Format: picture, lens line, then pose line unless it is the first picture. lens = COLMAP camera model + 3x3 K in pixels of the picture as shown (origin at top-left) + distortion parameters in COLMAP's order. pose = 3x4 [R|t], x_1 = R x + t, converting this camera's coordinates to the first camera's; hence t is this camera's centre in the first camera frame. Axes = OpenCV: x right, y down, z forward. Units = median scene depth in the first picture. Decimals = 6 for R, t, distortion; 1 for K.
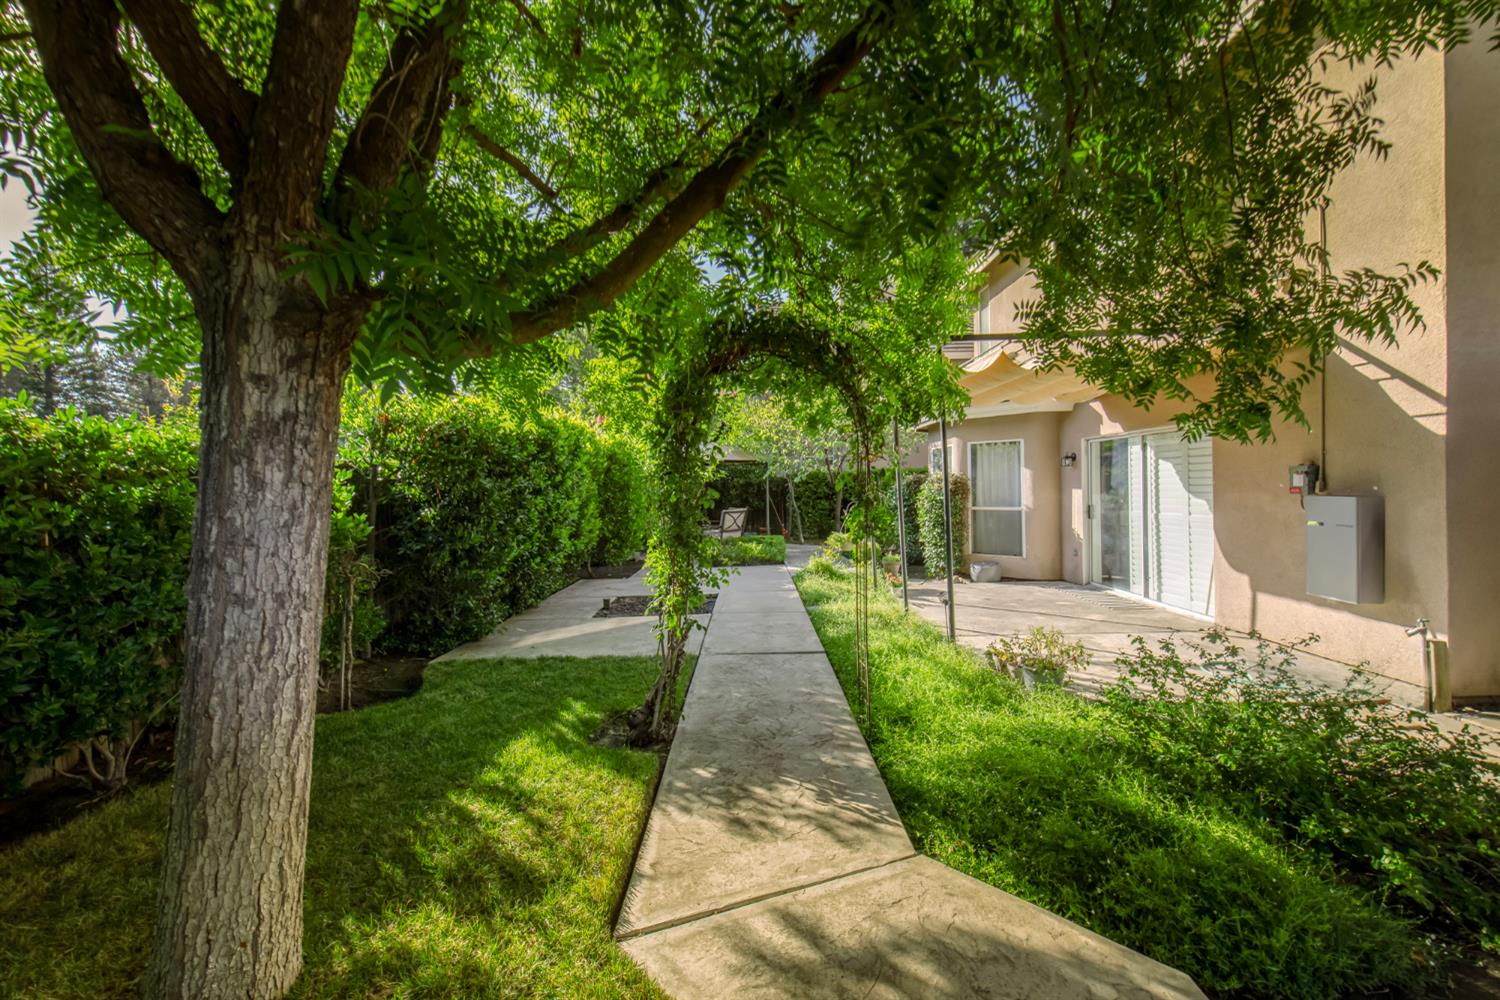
lens RADIAL K [[644.0, 0, 745.4], [0, 644.0, 510.1], [0, 0, 1]] dist [-0.000381, 0.000033]
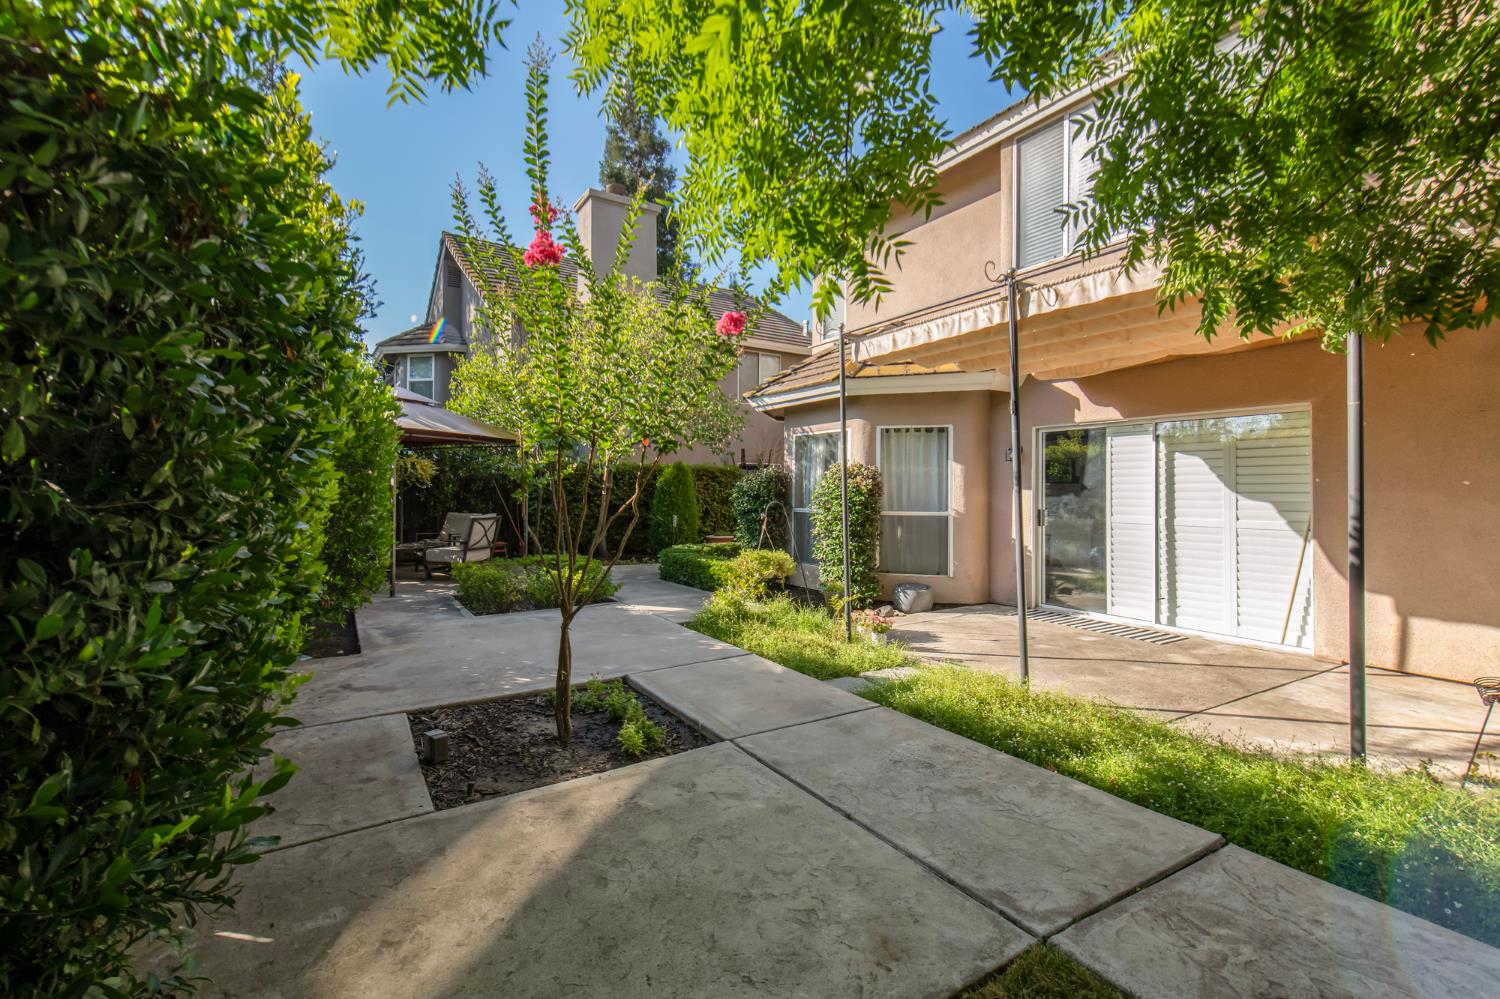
lens RADIAL K [[644.0, 0, 745.4], [0, 644.0, 509.6], [0, 0, 1]] dist [-0.000381, 0.000033]
pose [[0.846314, 0.008987, 0.532609, -0.199146], [-0.000924, 0.999881, -0.015404, 0.004860], [-0.532684, 0.012545, 0.846221, 0.474036]]
